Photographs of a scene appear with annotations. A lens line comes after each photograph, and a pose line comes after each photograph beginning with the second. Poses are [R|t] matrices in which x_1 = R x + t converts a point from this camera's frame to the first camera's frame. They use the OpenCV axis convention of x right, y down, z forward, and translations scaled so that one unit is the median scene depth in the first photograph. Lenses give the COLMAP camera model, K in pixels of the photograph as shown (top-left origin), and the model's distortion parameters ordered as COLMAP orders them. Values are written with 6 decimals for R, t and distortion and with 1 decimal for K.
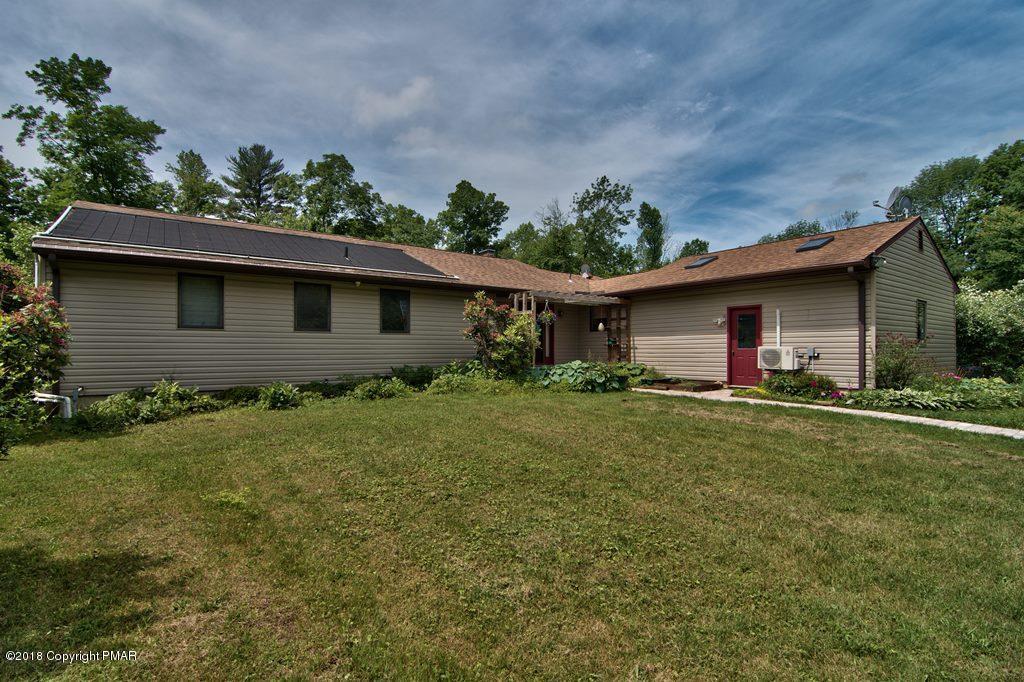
lens RADIAL K [[494.9, 0, 512.5], [0, 494.9, 343.7], [0, 0, 1]] dist [-0.030664, -0.001148]
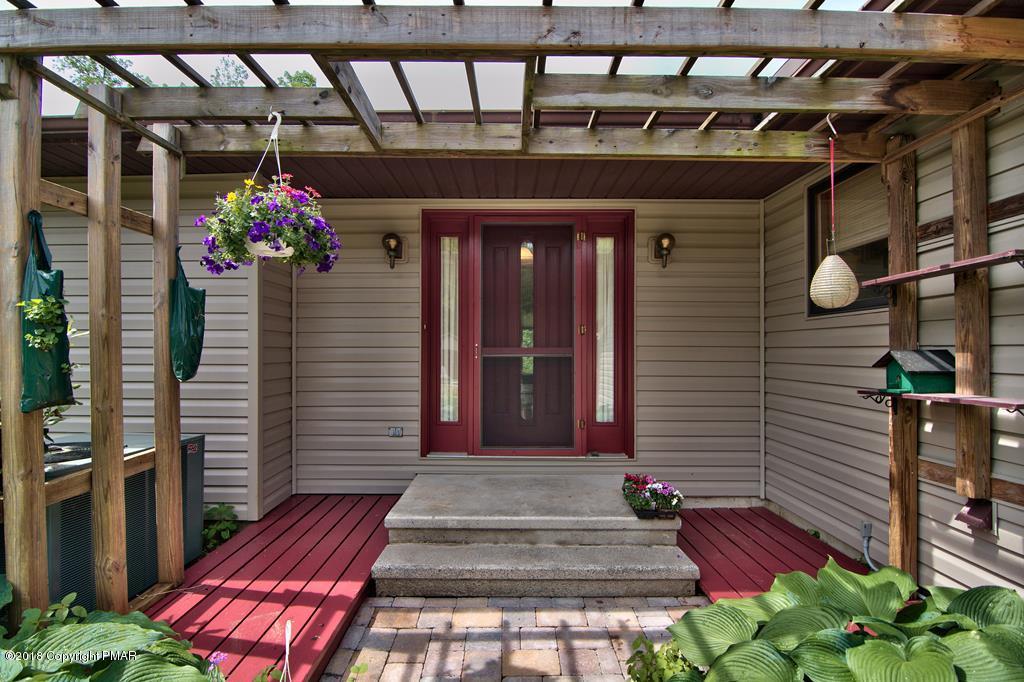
lens RADIAL K [[494.9, 0, 511.2], [0, 494.9, 345.6], [0, 0, 1]] dist [-0.030664, -0.001148]
pose [[0.806022, -0.000677, -0.591886, 0.187864], [0.003042, 0.999991, 0.002999, -0.013646], [0.591878, -0.004218, 0.806016, 0.806113]]
